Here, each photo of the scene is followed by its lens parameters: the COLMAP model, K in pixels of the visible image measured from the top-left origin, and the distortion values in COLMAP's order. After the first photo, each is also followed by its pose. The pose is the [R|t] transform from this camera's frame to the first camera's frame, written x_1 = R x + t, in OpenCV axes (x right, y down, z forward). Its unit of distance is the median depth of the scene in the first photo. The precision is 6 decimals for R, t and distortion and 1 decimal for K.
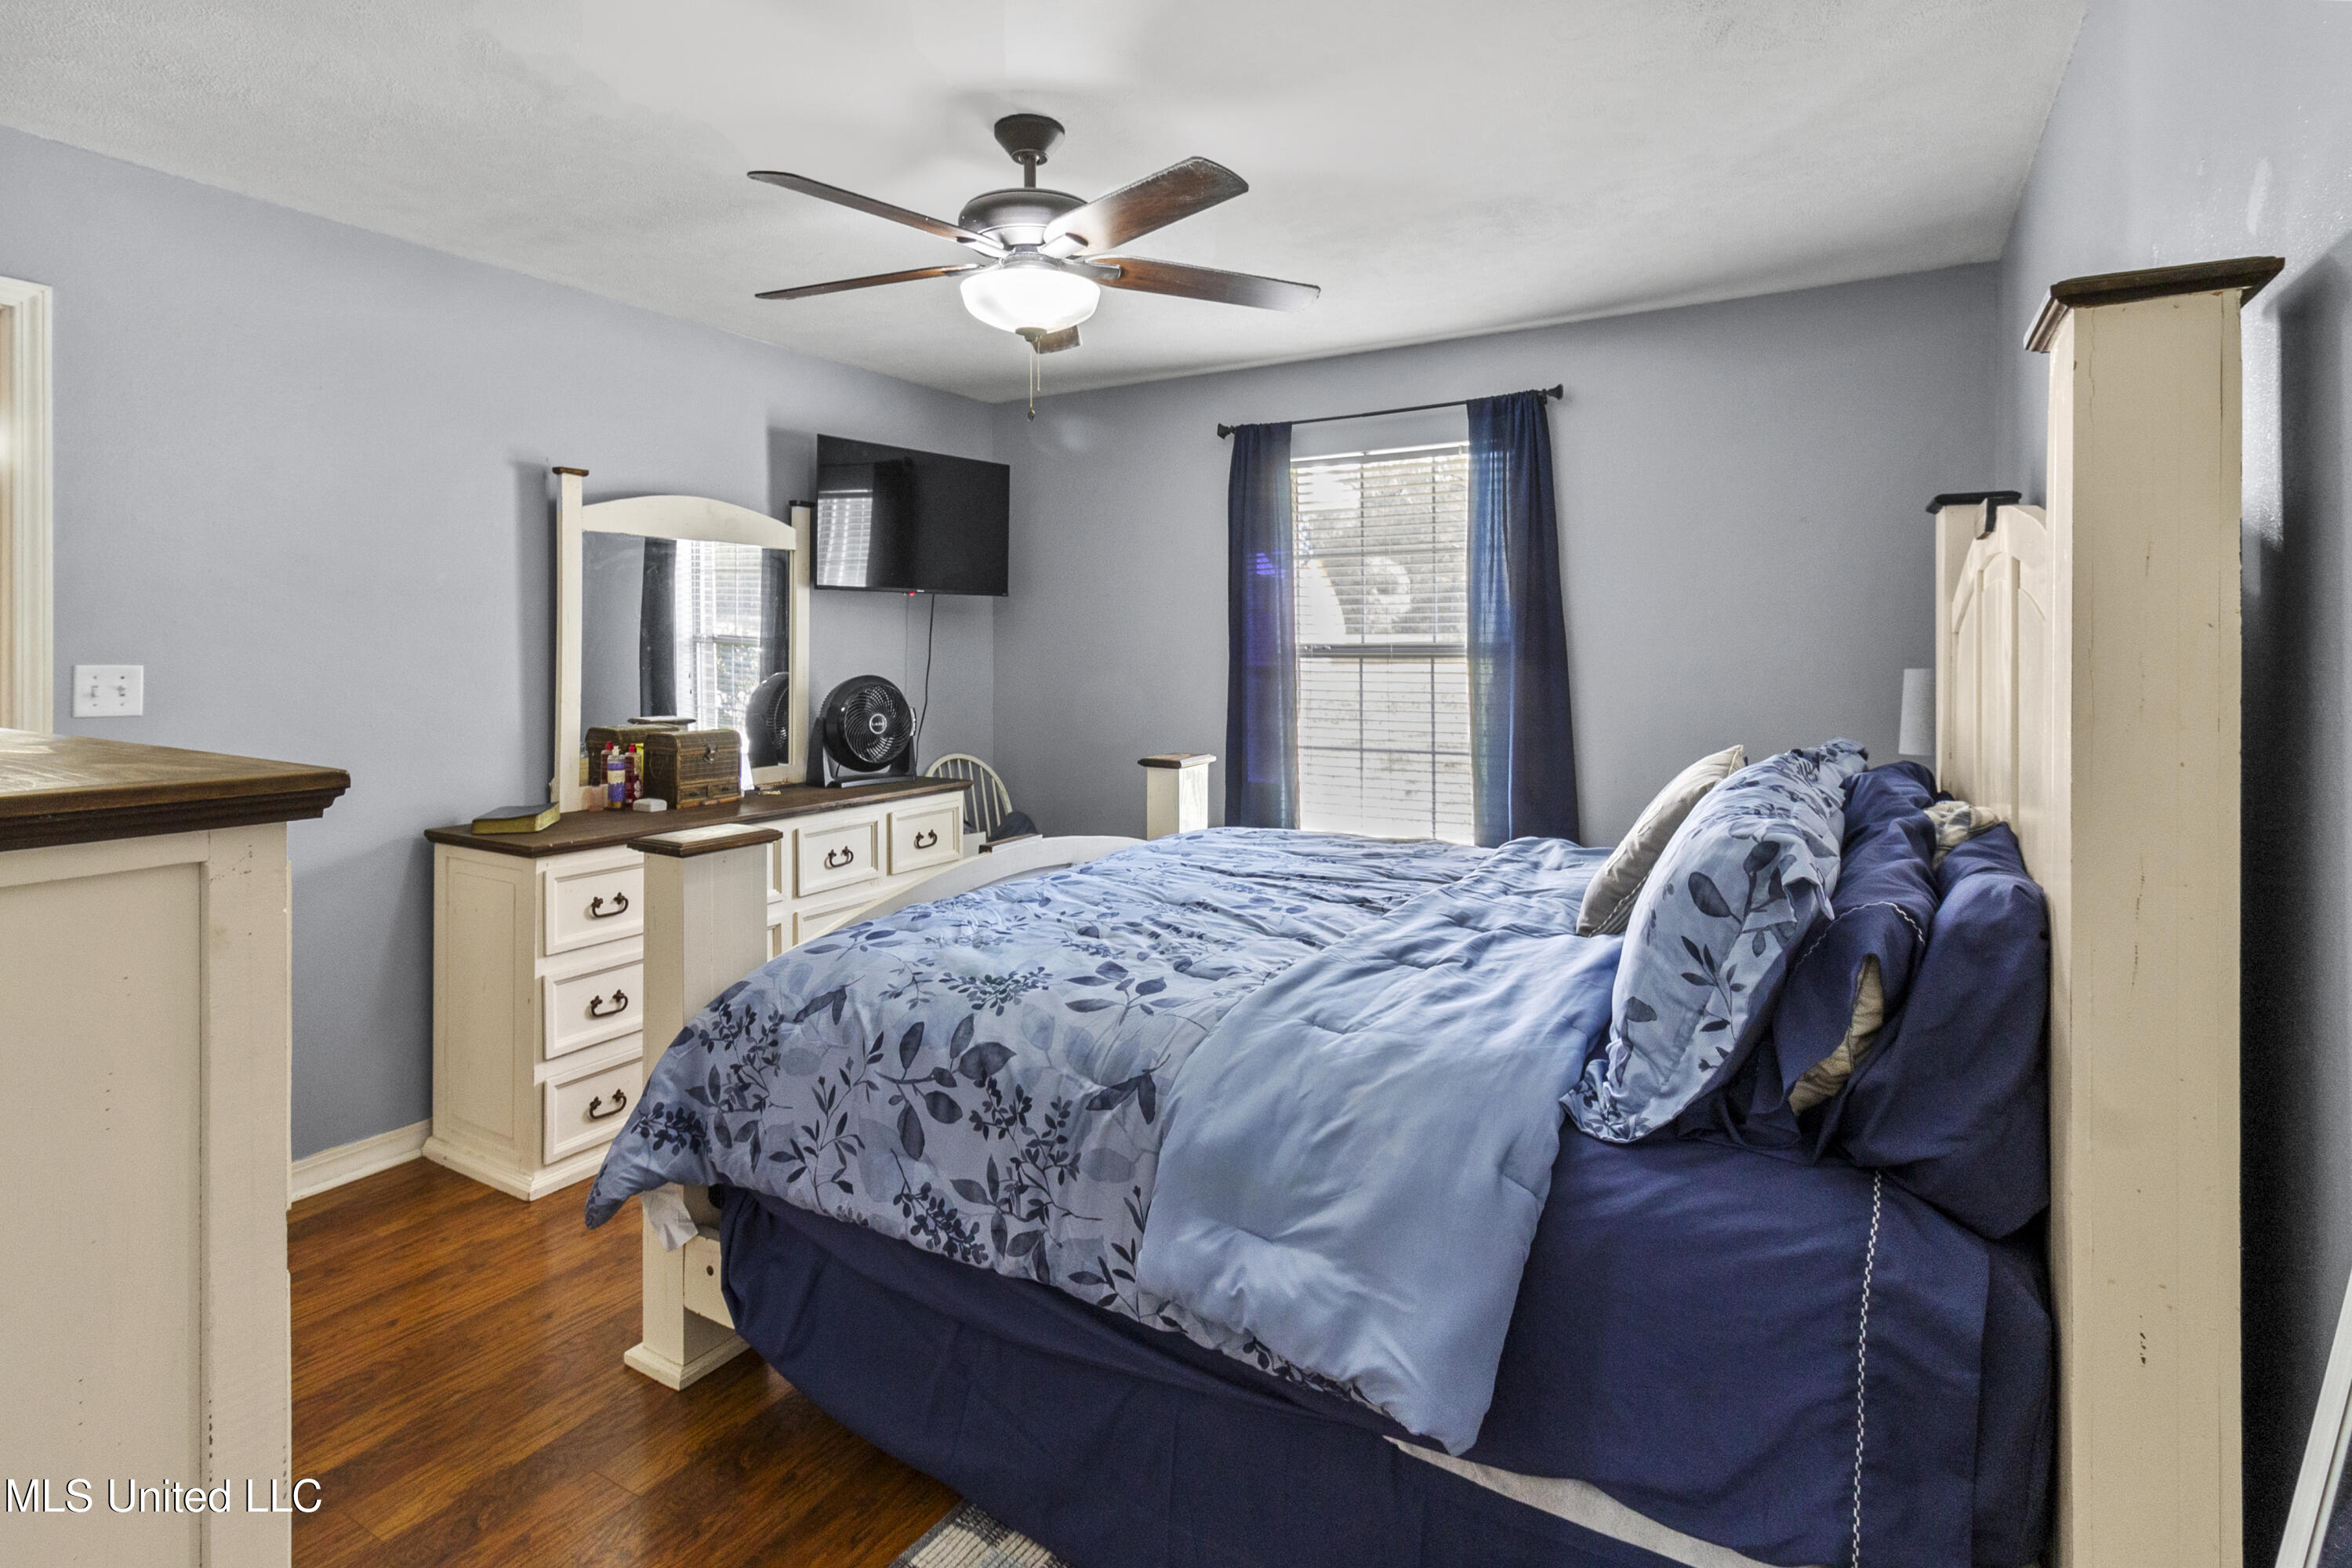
lens RADIAL K [[1136.4, 0, 1174.7], [0, 1136.4, 717.0], [0, 0, 1]] dist [0.000600, 0.000061]
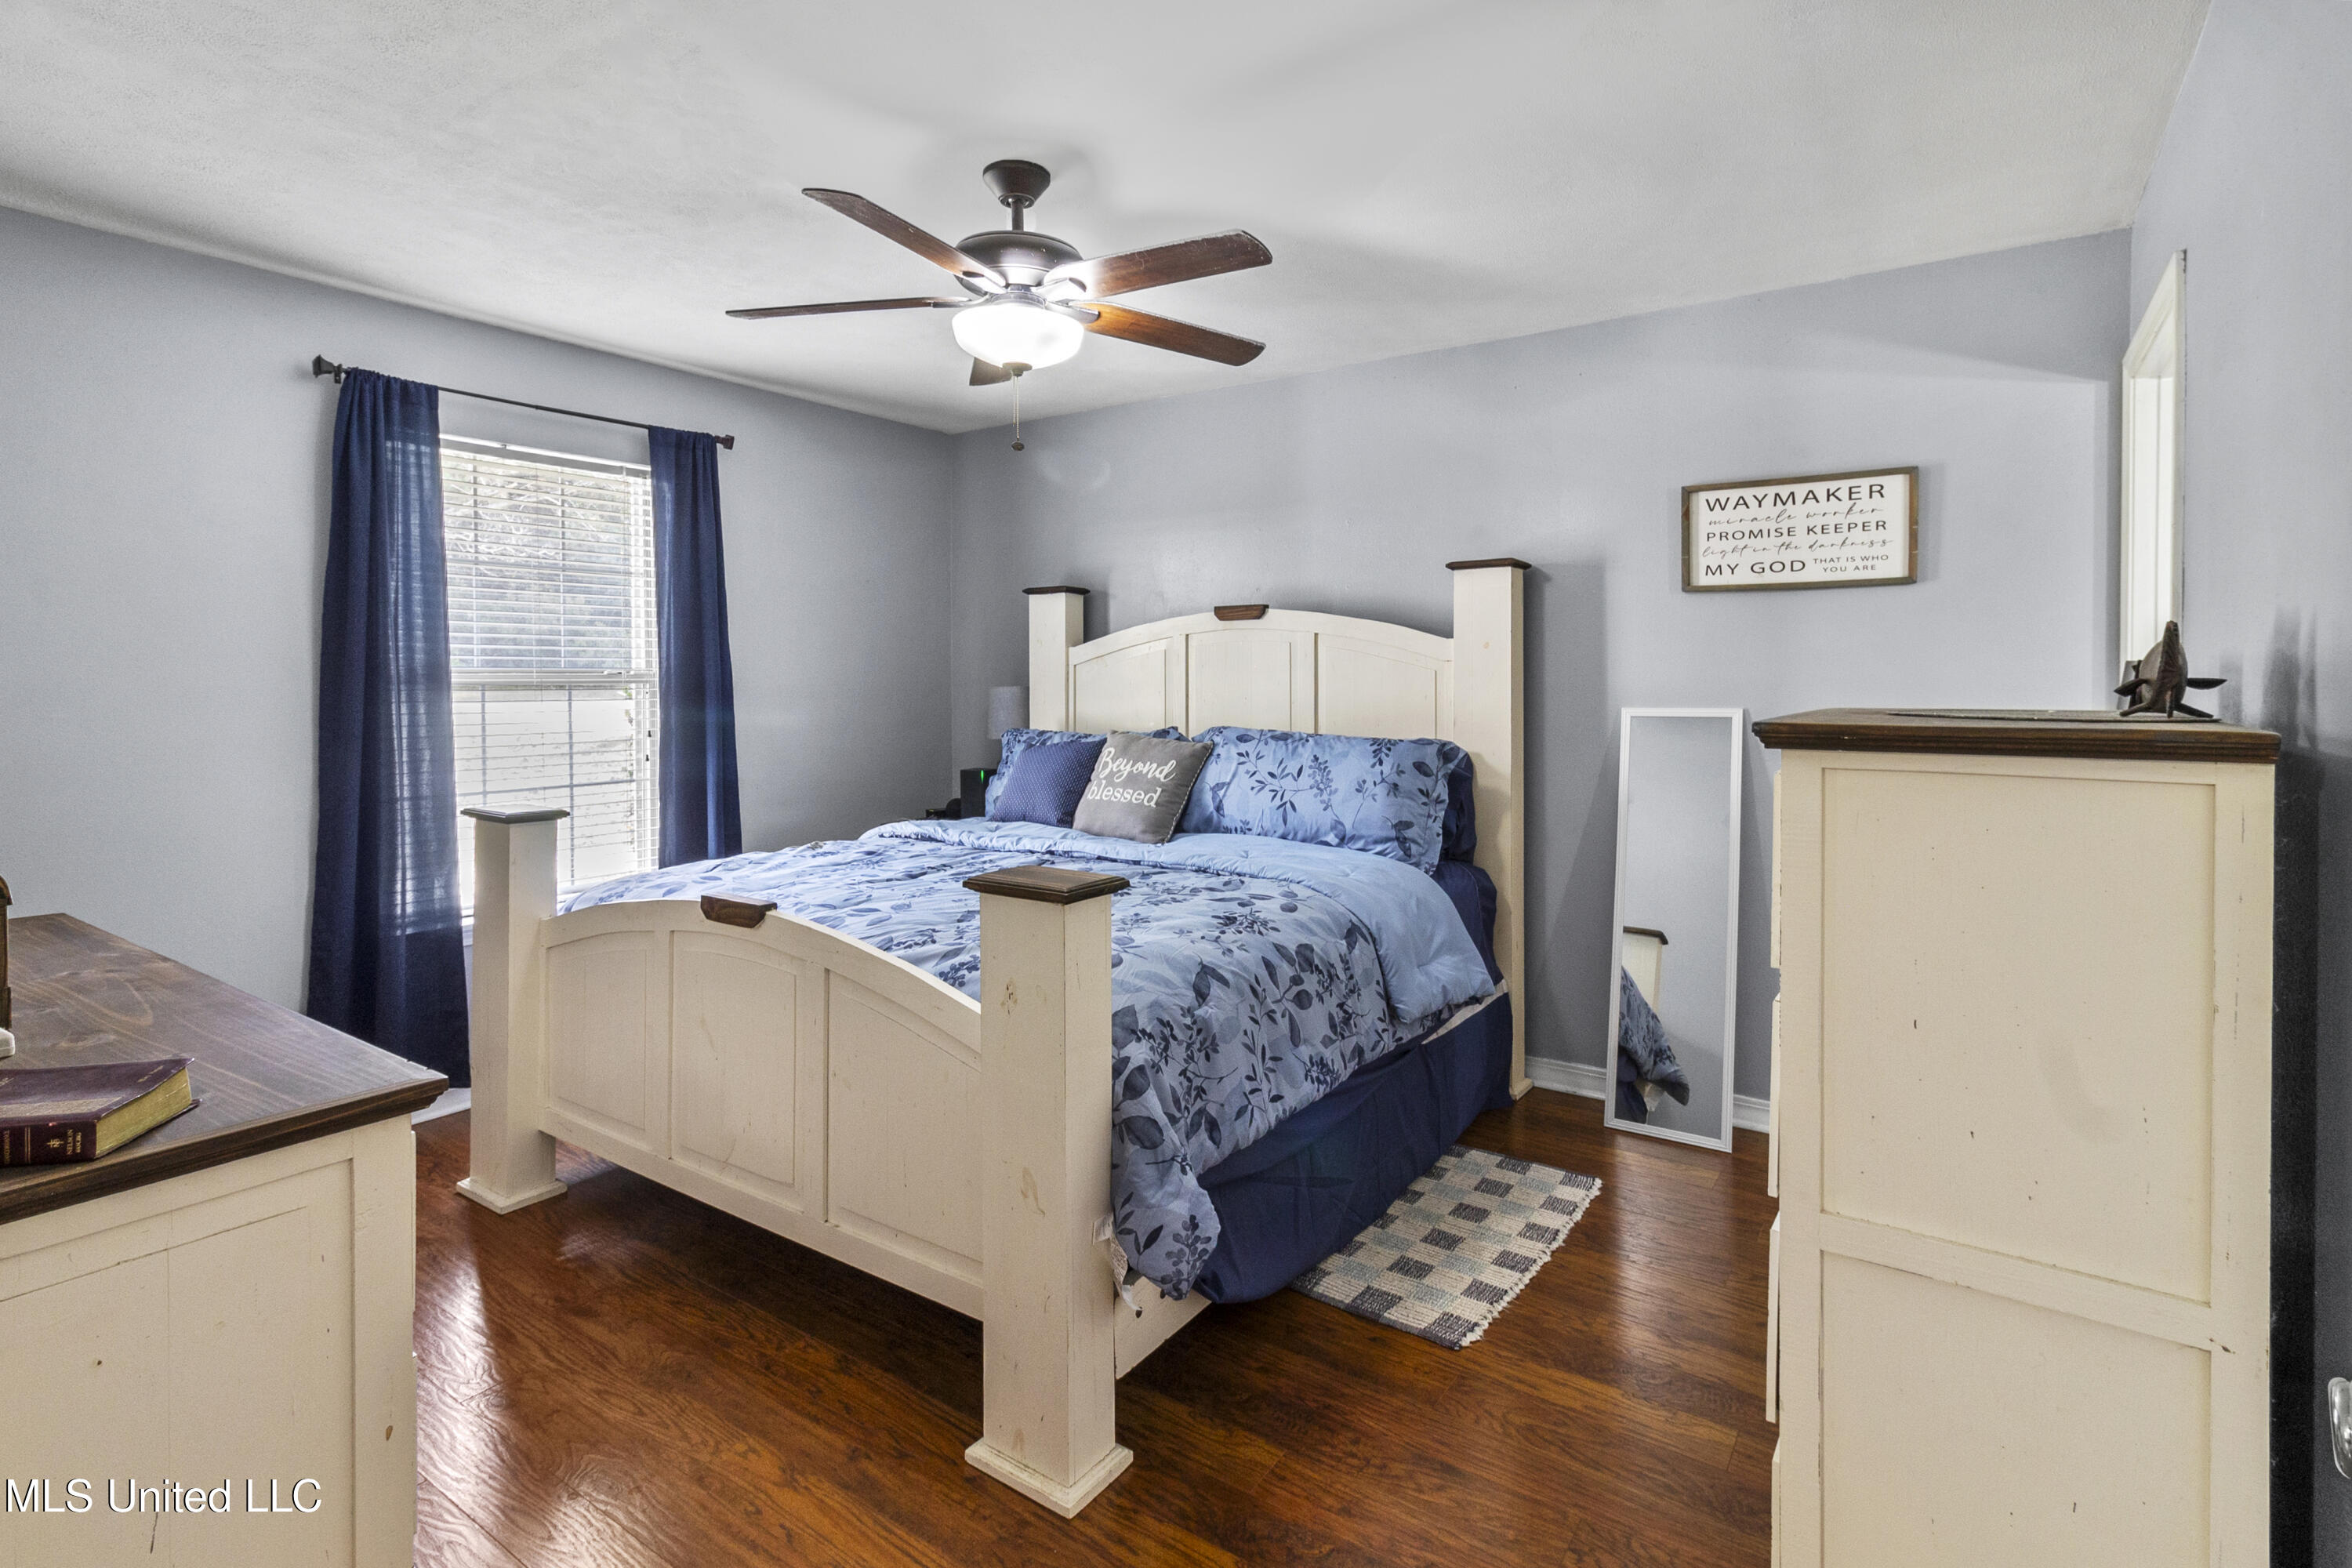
lens RADIAL K [[1123.1, 0, 1176.0], [0, 1123.1, 784.0], [0, 0, 1]] dist [0.000878, 0.000166]
pose [[0.079495, -0.087211, 0.993013, -1.163807], [0.061062, 0.994721, 0.082473, -0.029629], [-0.994963, 0.054079, 0.084401, 0.769924]]
